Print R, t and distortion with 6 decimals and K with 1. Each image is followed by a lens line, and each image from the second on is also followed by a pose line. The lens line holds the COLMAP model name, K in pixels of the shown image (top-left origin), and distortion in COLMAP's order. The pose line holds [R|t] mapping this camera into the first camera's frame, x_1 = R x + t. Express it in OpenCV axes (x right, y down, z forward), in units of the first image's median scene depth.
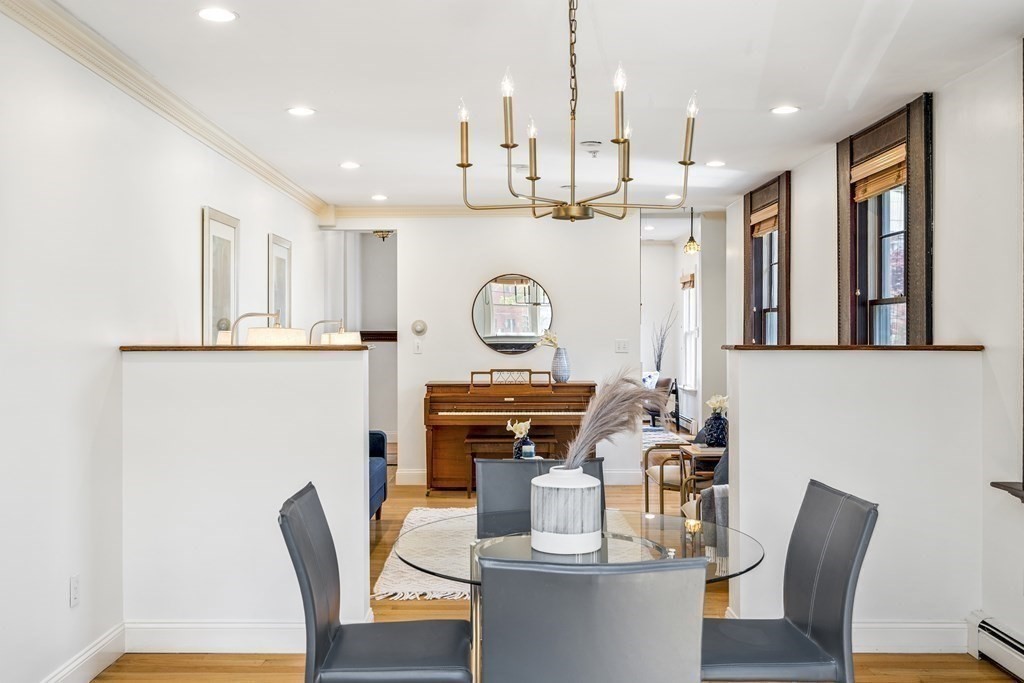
lens RADIAL K [[1042.9, 0, 512.0], [0, 1042.9, 341.5], [0, 0, 1]] dist [0.000451, -0.000088]
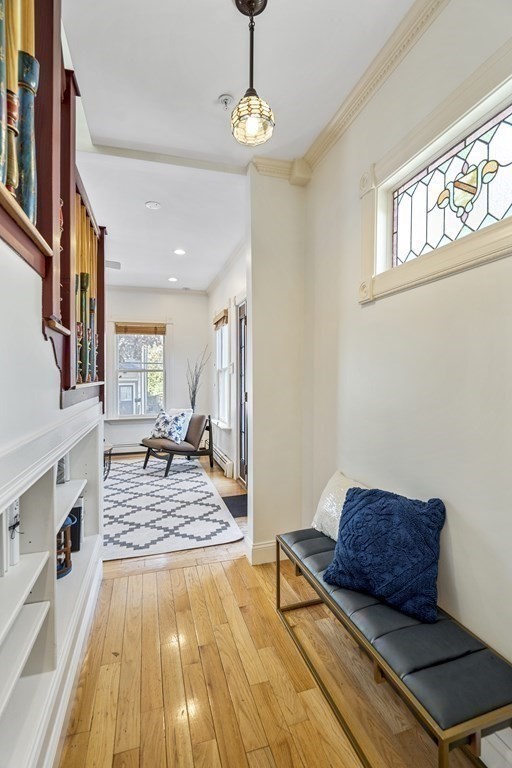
lens RADIAL K [[361.7, 0, 258.0], [0, 361.7, 374.9], [0, 0, 1]] dist [-0.001591, -0.000252]
pose [[0.958539, -0.004055, 0.284931, 0.102897], [0.006426, 0.999952, -0.007385, -0.000399], [-0.284888, 0.008910, 0.958520, 0.653194]]
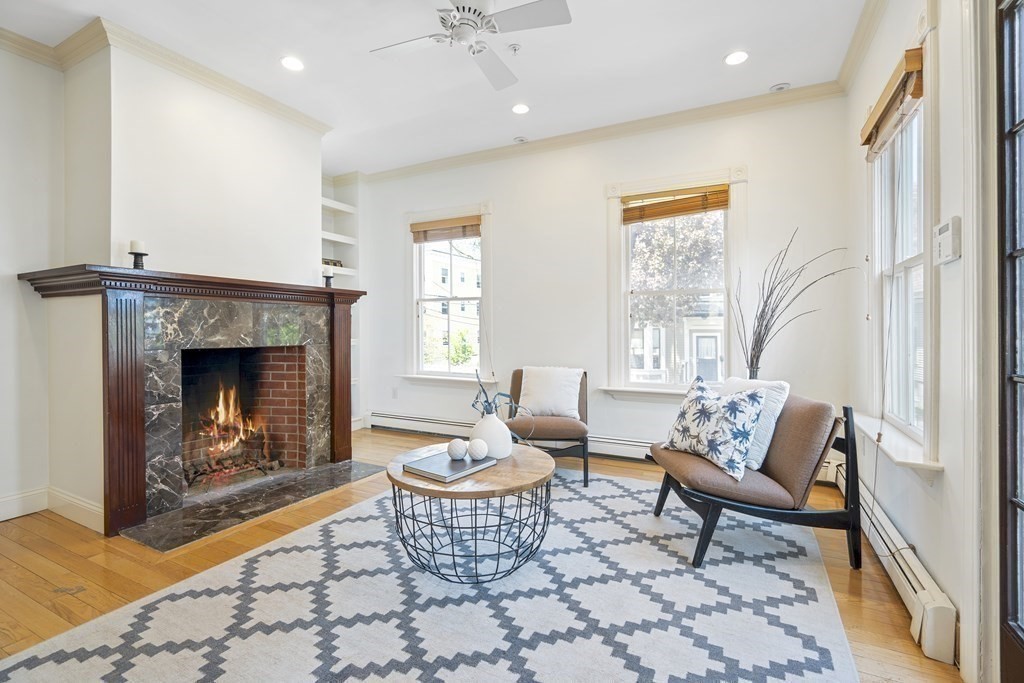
lens RADIAL K [[467.3, 0, 508.3], [0, 467.3, 326.6], [0, 0, 1]] dist [-0.001433, -0.000339]
pose [[0.883369, -0.005956, -0.468640, 0.132090], [0.002496, 0.999965, -0.008003, 0.011511], [0.468671, 0.005900, 0.883353, 0.821400]]
